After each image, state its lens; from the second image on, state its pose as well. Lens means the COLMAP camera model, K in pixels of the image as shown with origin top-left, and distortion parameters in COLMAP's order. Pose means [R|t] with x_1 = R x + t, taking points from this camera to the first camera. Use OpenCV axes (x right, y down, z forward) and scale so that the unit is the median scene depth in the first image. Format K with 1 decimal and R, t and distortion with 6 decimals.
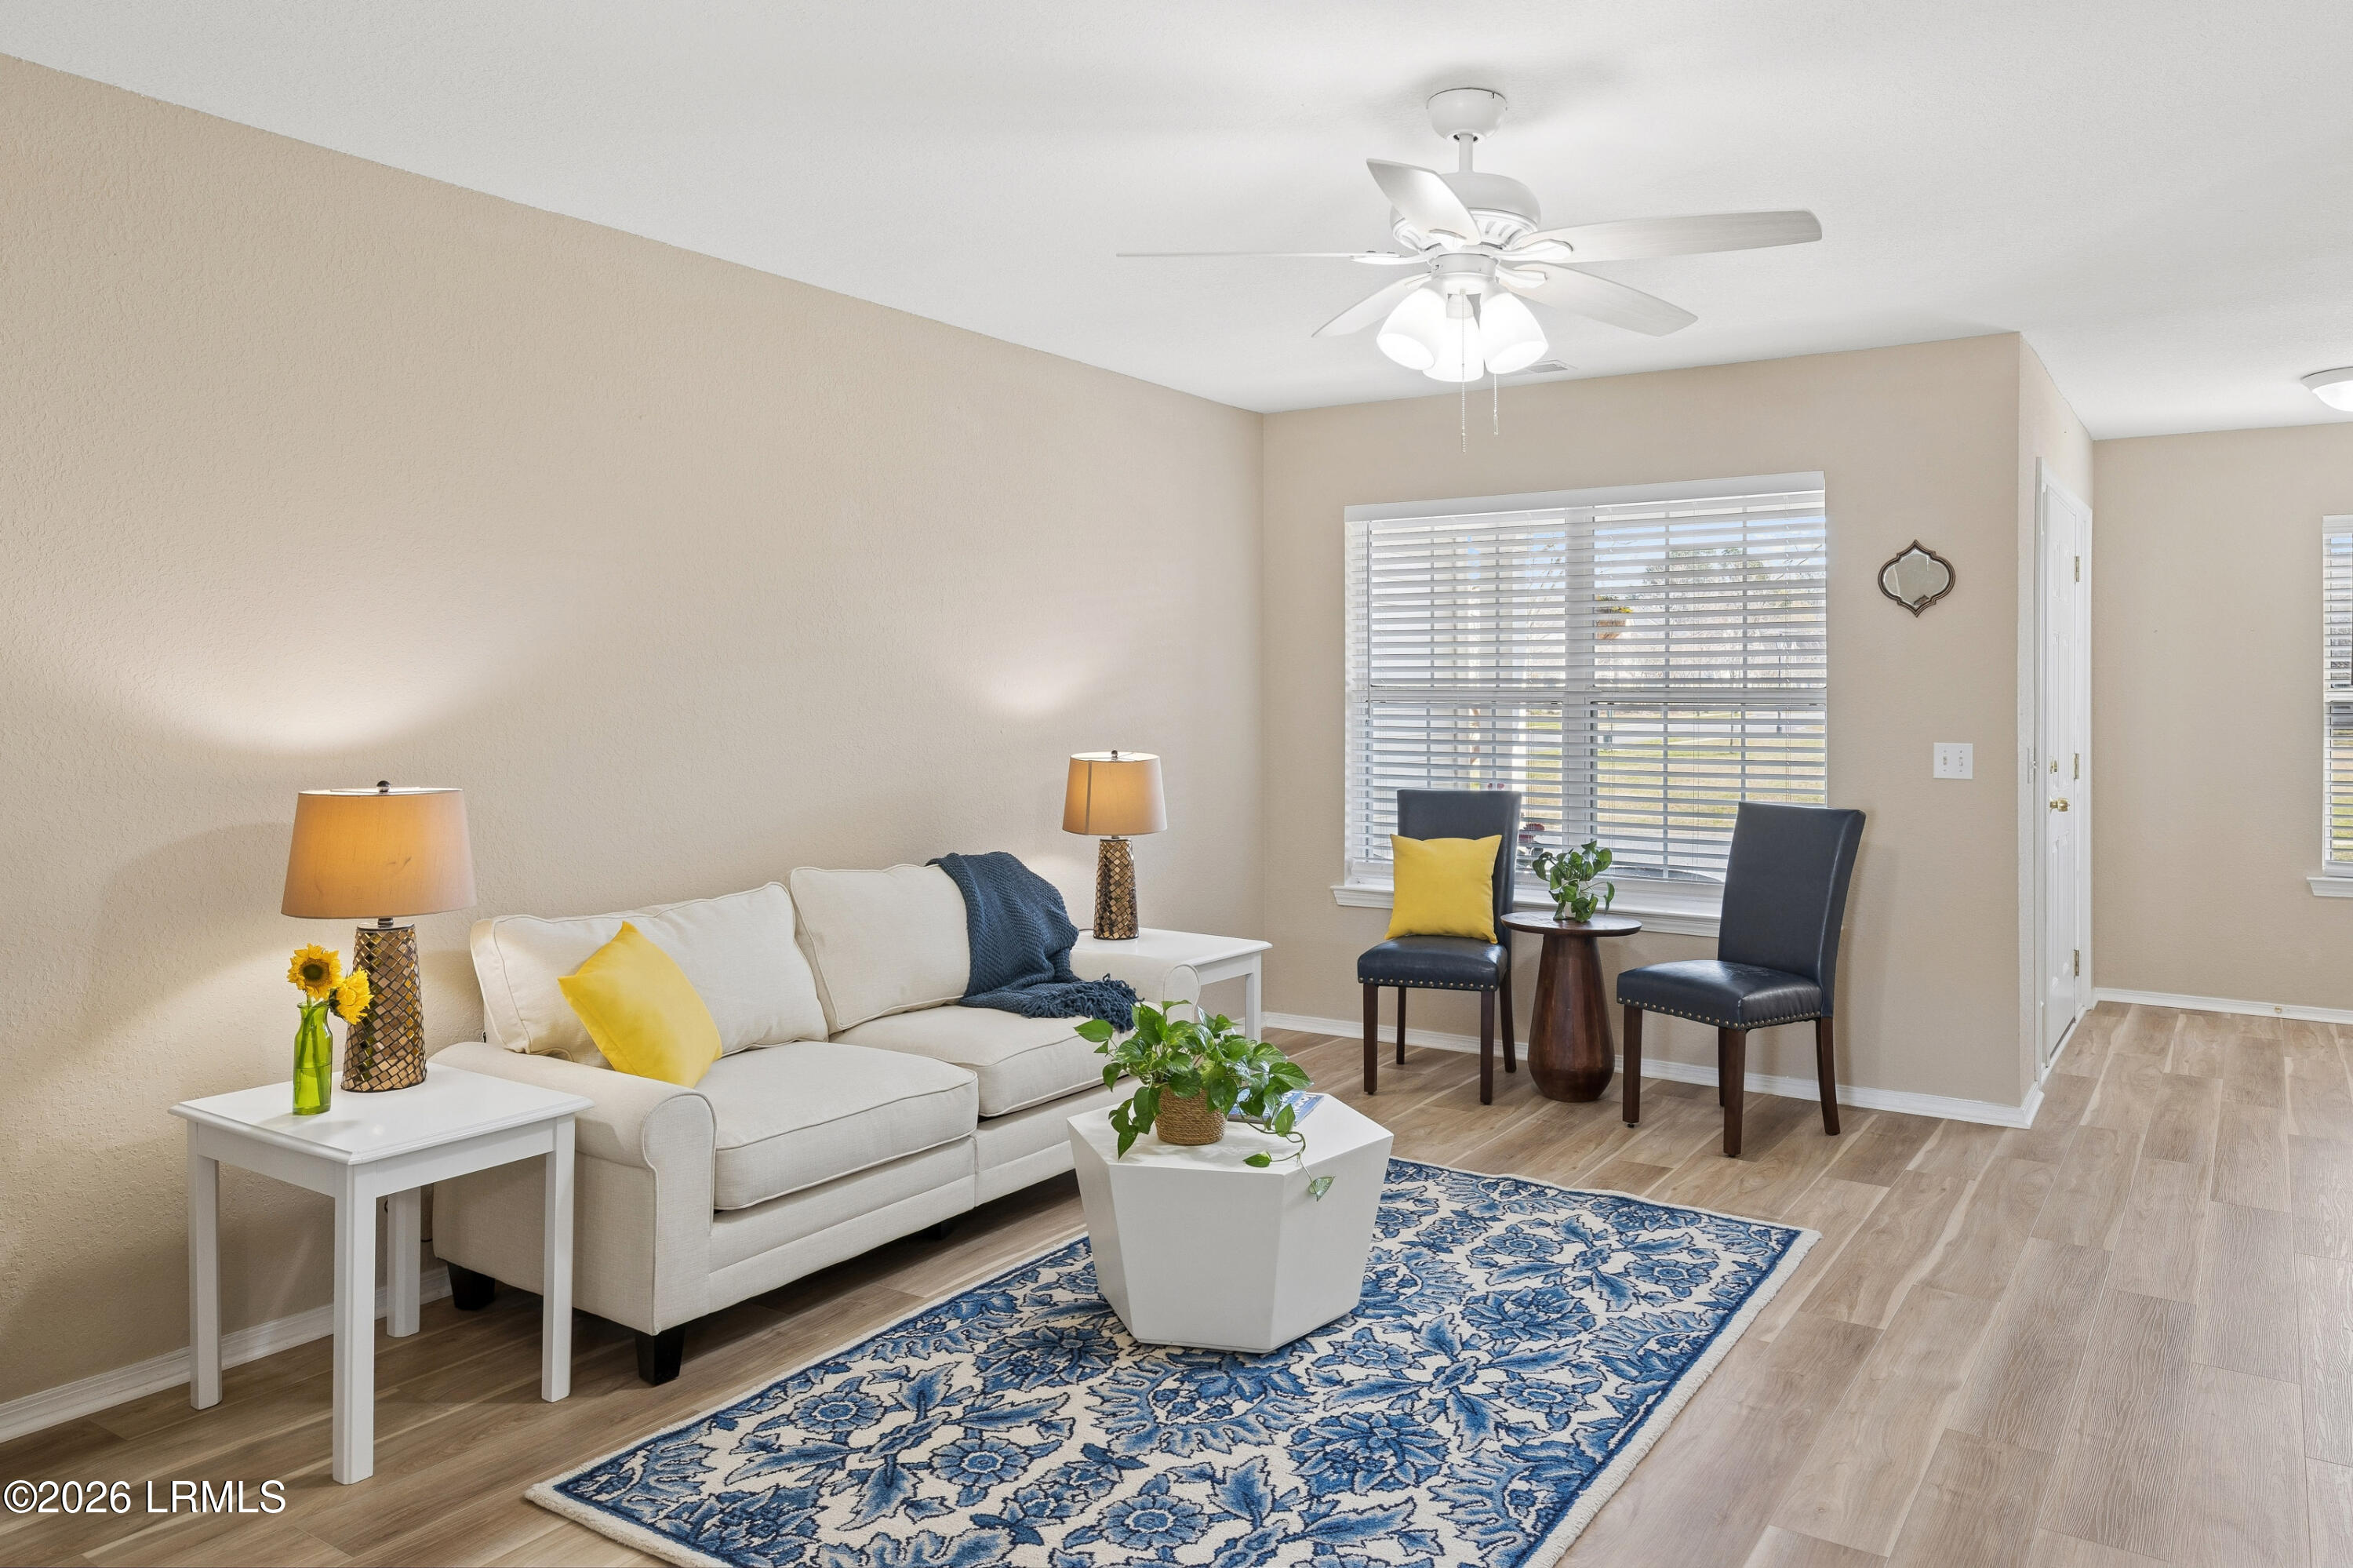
lens RADIAL K [[1607.9, 0, 1179.5], [0, 1607.9, 682.8], [0, 0, 1]] dist [0.005835, 0.004924]
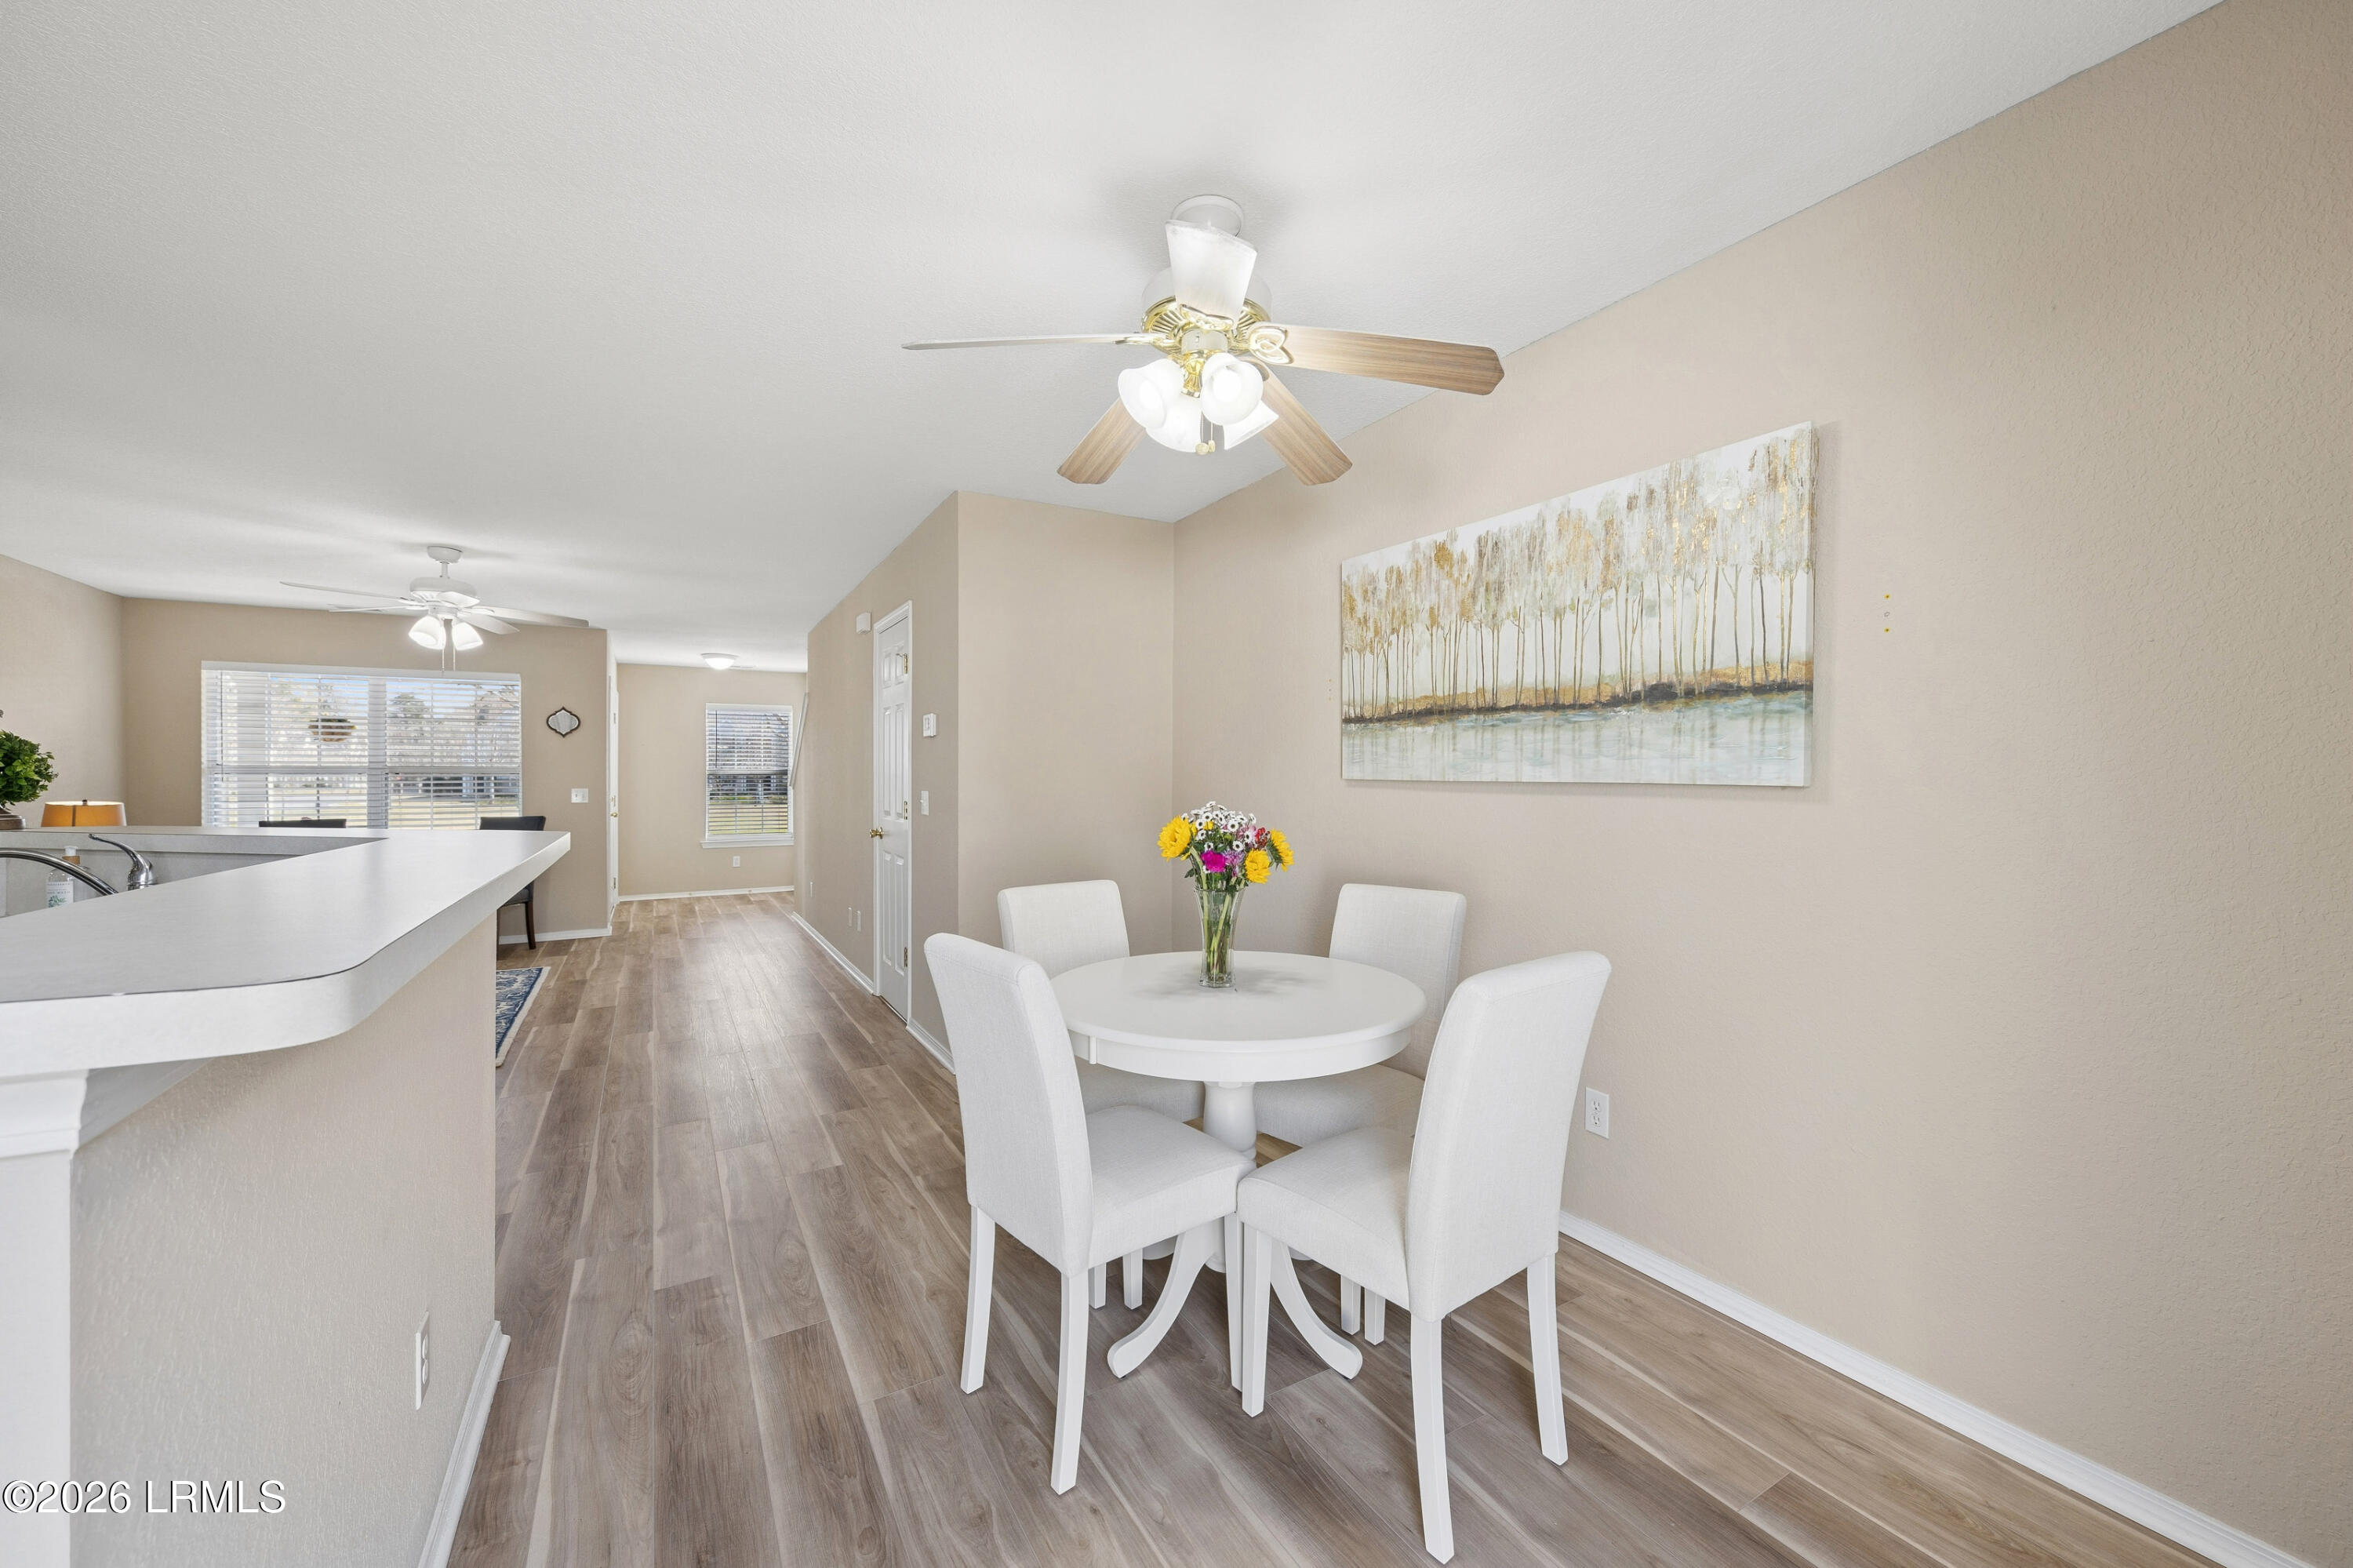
lens RADIAL K [[944.2, 0, 1176.5], [0, 944.2, 784.0], [0, 0, 1]] dist [0.000575, 0.000047]
pose [[0.455332, -0.008235, 0.890284, -0.666932], [-0.002242, 0.999943, 0.010396, 0.020226], [-0.890319, -0.006729, 0.455288, -0.817780]]
